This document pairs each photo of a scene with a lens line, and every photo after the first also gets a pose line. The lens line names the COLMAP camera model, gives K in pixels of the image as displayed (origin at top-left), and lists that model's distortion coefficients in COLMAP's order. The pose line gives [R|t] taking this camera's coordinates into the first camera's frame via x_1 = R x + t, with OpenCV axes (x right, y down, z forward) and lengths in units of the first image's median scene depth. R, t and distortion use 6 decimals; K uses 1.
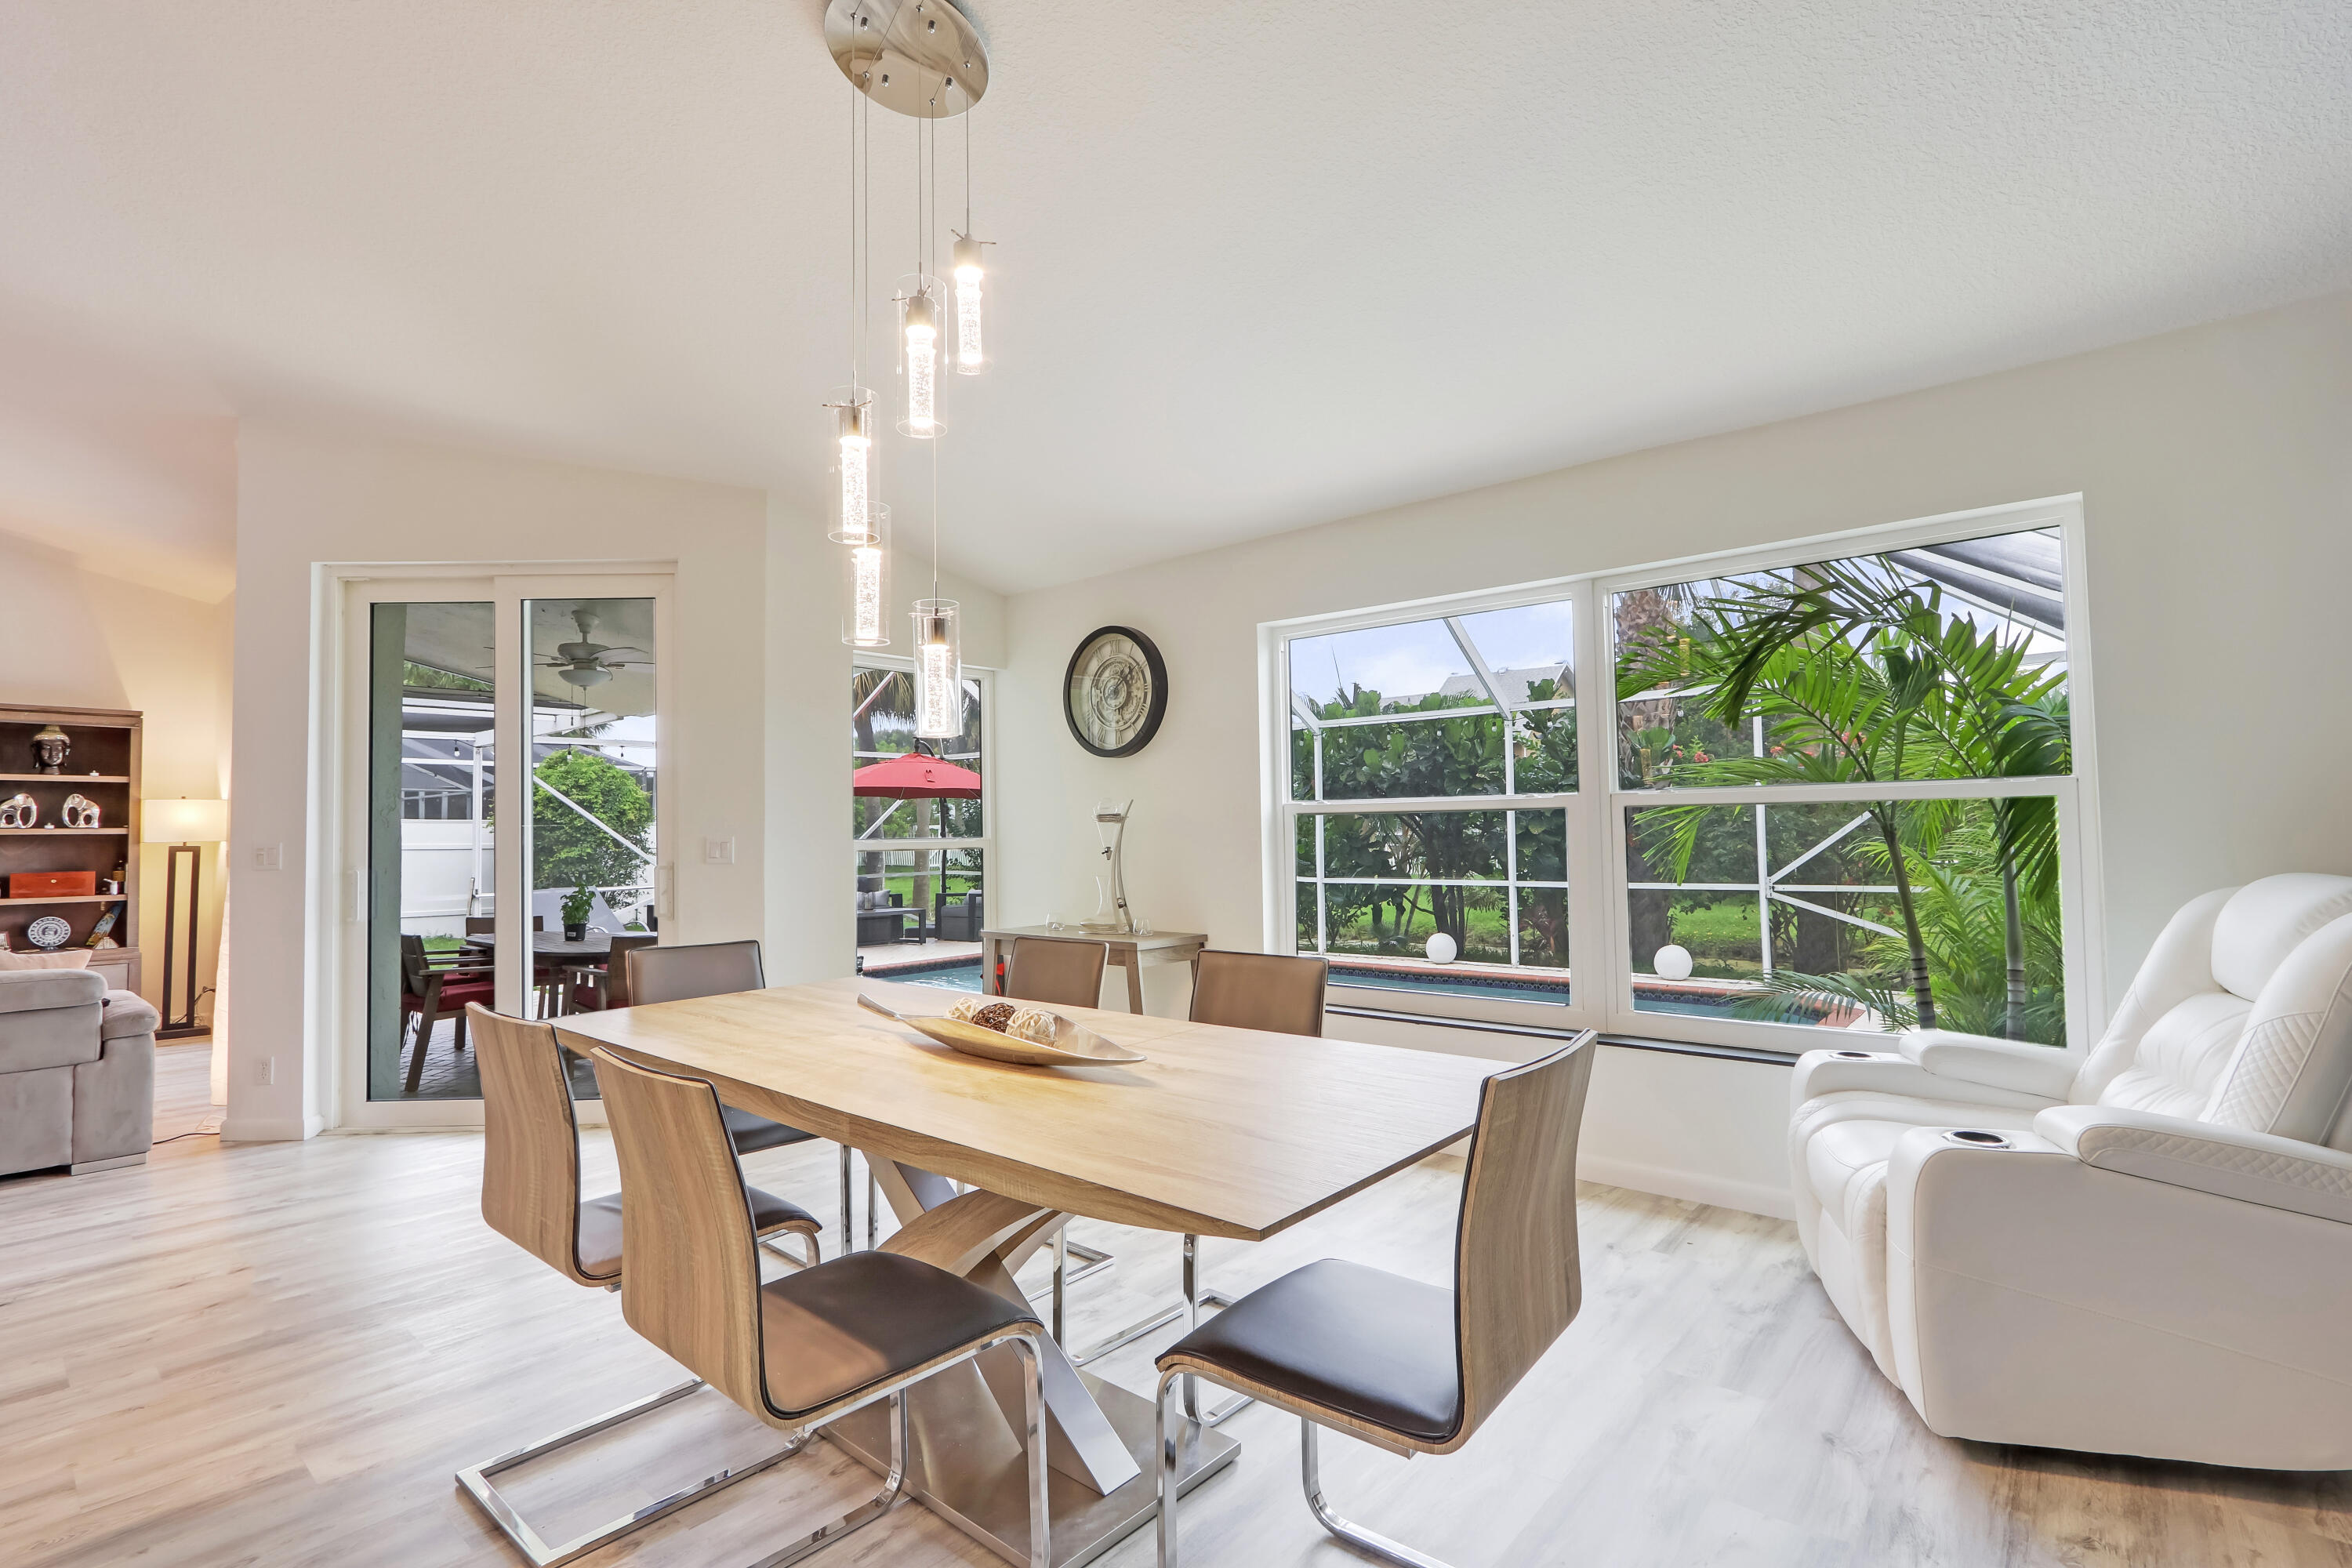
lens RADIAL K [[1106.0, 0, 1152.0], [0, 1106.0, 790.1], [0, 0, 1]] dist [-0.021805, 0.004535]
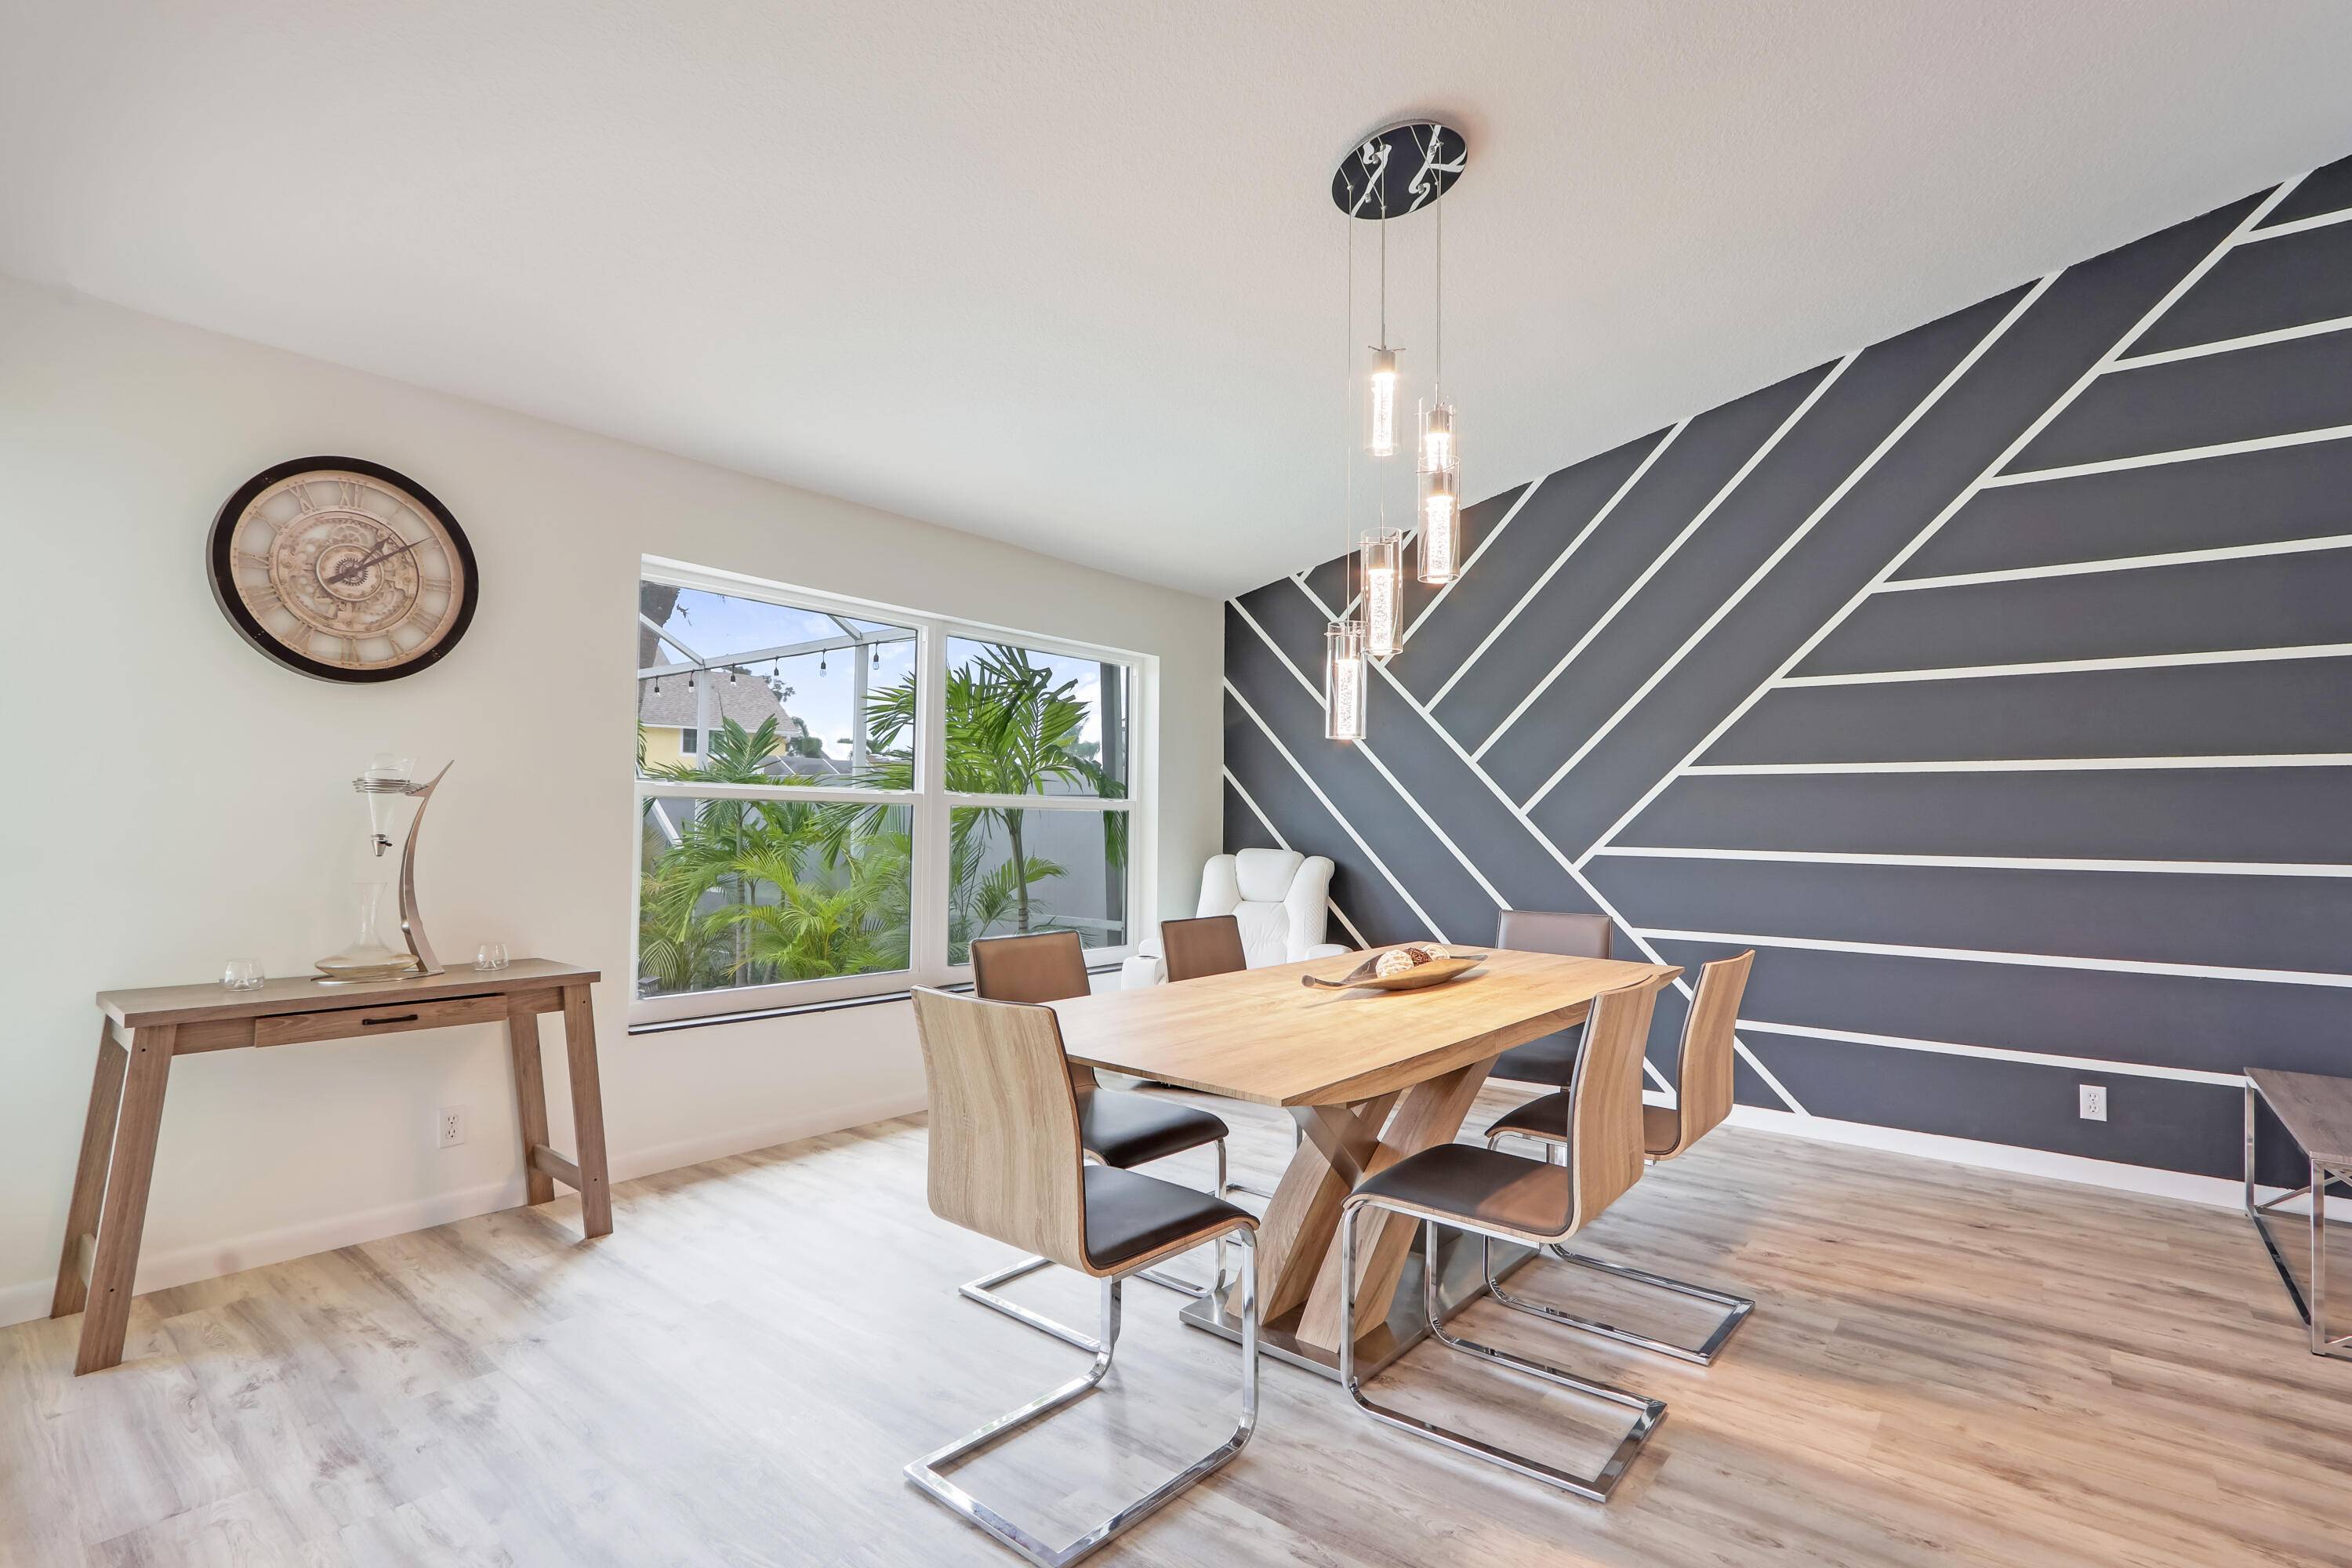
lens RADIAL K [[1106.0, 0, 1147.4], [0, 1106.0, 788.8], [0, 0, 1]] dist [-0.021805, 0.004535]
pose [[-0.028405, 0.047806, 0.998453, -0.471030], [-0.047967, 0.997640, -0.049132, 0.026296], [-0.998445, -0.049288, -0.026045, 0.444801]]
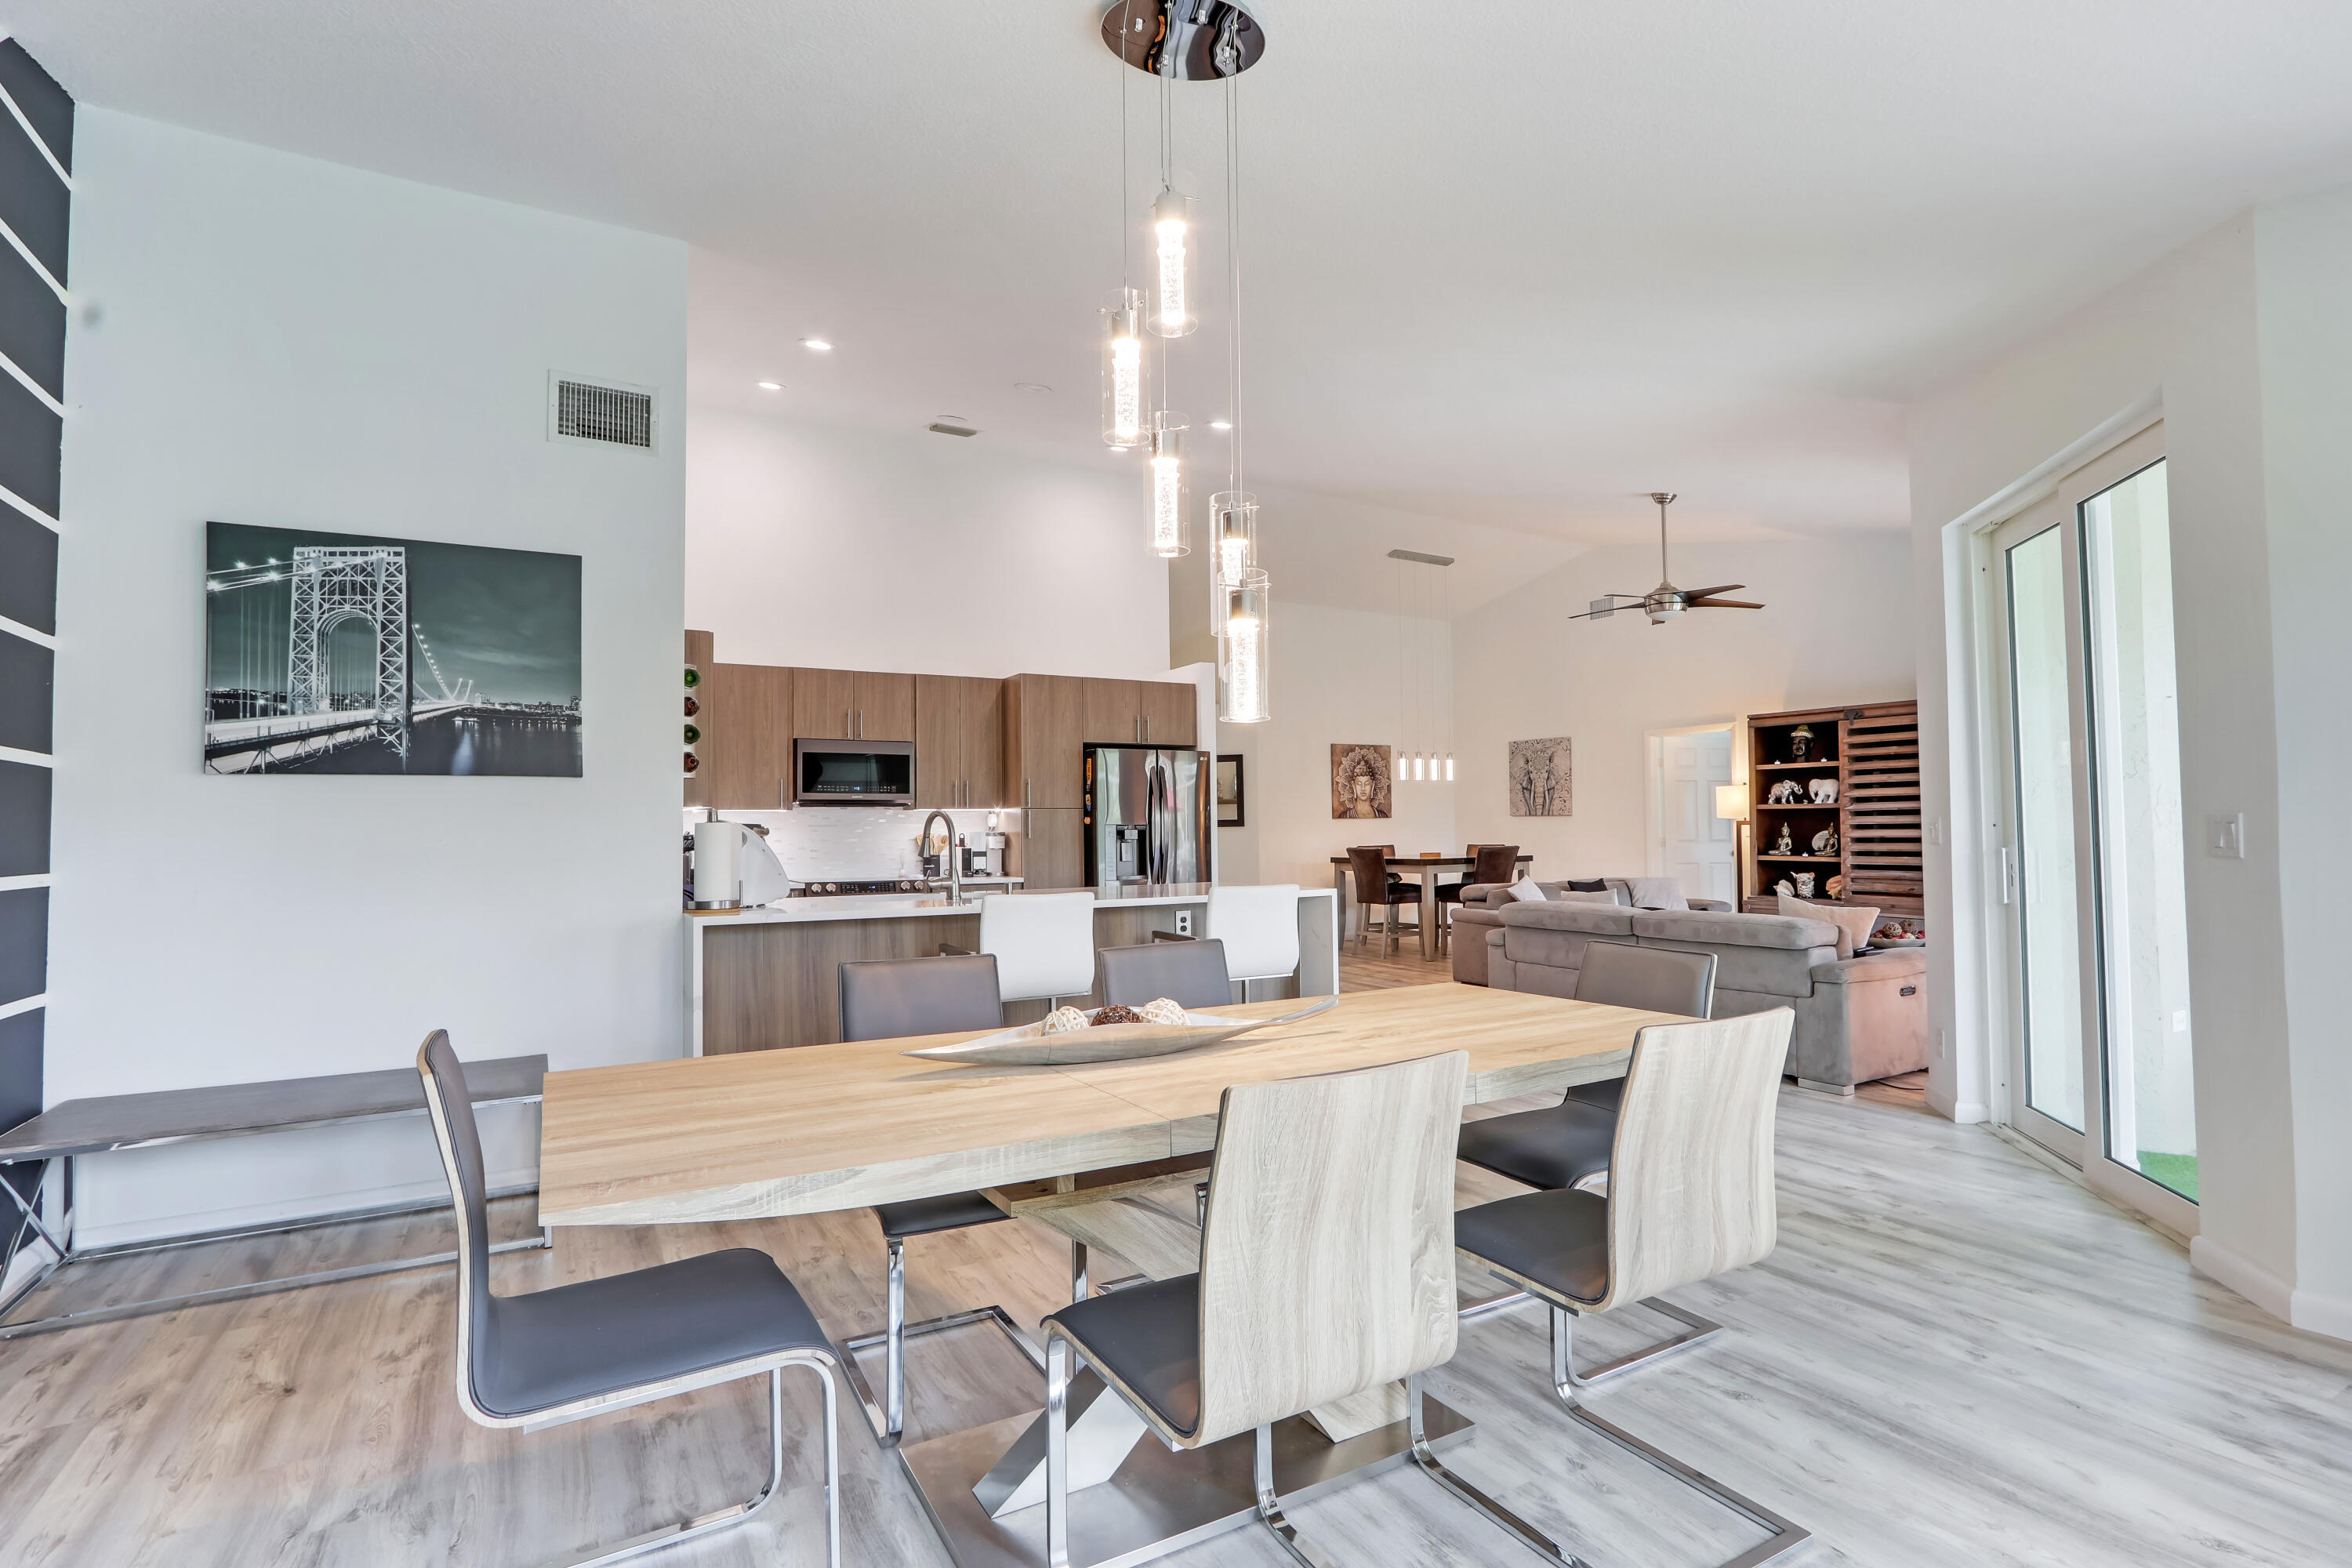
lens RADIAL K [[1106.0, 0, 1177.5], [0, 1106.0, 794.8], [0, 0, 1]] dist [-0.021805, 0.004535]
pose [[-0.302691, -0.009776, -0.953039, 0.271399], [0.051332, 0.998329, -0.026544, 0.012459], [0.951705, -0.056956, -0.301683, 0.438167]]
